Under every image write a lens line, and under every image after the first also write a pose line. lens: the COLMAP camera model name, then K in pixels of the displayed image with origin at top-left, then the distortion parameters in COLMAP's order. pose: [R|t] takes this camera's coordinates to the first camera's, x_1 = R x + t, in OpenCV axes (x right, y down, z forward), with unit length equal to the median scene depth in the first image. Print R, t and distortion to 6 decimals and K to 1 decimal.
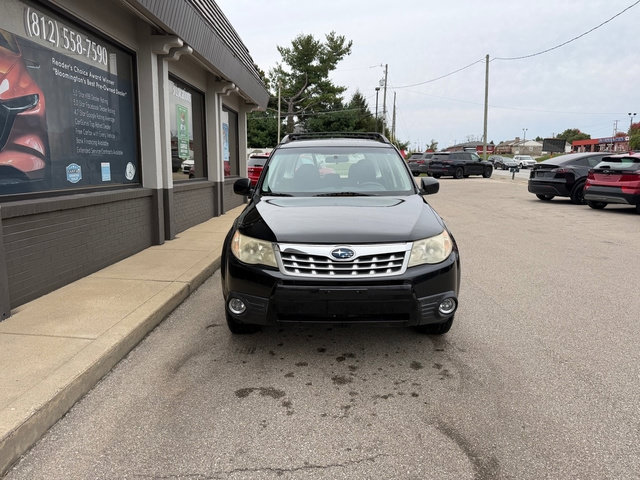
lens RADIAL K [[446.0, 0, 320.2], [0, 446.0, 243.4], [0, 0, 1]] dist [0.042840, -0.052078]
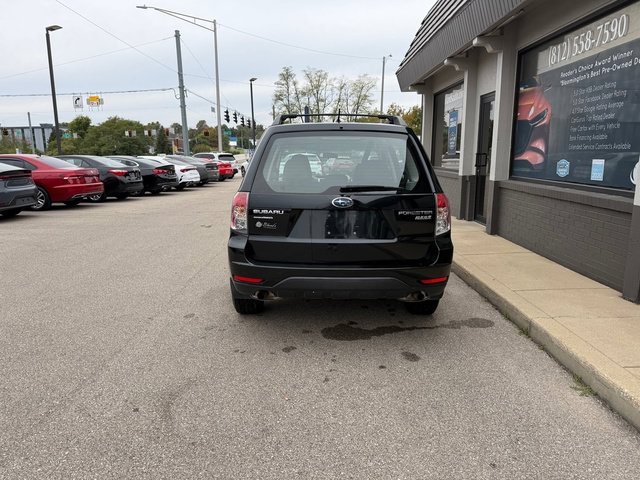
lens RADIAL K [[446.0, 0, 320.2], [0, 446.0, 243.4], [0, 0, 1]] dist [0.042840, -0.052078]
pose [[-0.999839, -0.004780, -0.017305, 0.092365], [-0.010711, 0.932384, 0.361310, -0.464277], [0.014408, 0.361437, -0.932285, 2.570932]]
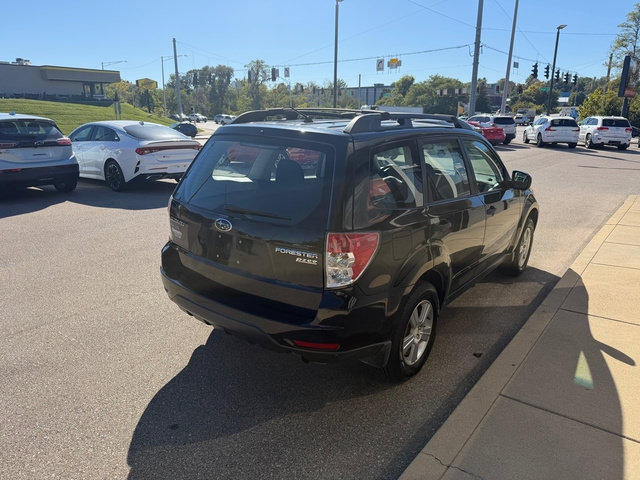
lens RADIAL K [[446.0, 0, 320.2], [0, 446.0, 243.4], [0, 0, 1]] dist [0.042840, -0.052078]
pose [[-0.793523, -0.190740, 0.577875, -0.524863], [0.087106, 0.904228, 0.418072, -0.481457], [-0.602274, 0.382086, -0.700911, 2.154889]]
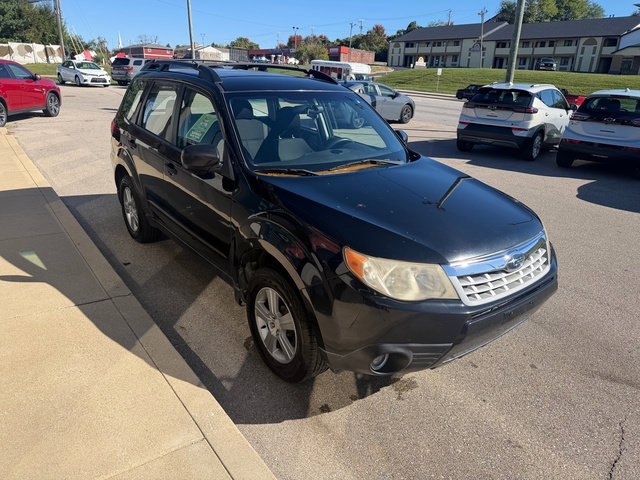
lens RADIAL K [[446.0, 0, 320.2], [0, 446.0, 243.4], [0, 0, 1]] dist [0.042840, -0.052078]
pose [[0.783937, -0.194457, 0.589600, -0.559602], [0.075214, 0.972434, 0.220715, -0.141939], [-0.616267, -0.128680, 0.776953, 0.366317]]
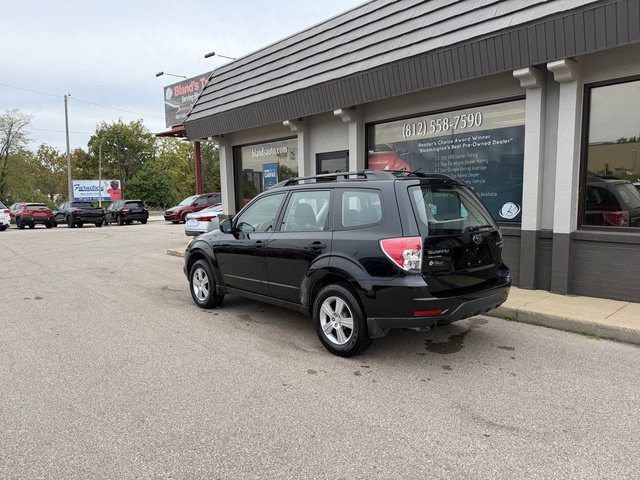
lens RADIAL K [[446.0, 0, 320.2], [0, 446.0, 243.4], [0, 0, 1]] dist [0.042840, -0.052078]
pose [[-0.738254, 0.072261, -0.670642, 0.986307], [-0.108340, 0.968634, 0.223632, -0.428627], [0.665766, 0.237755, -0.707268, 2.304673]]
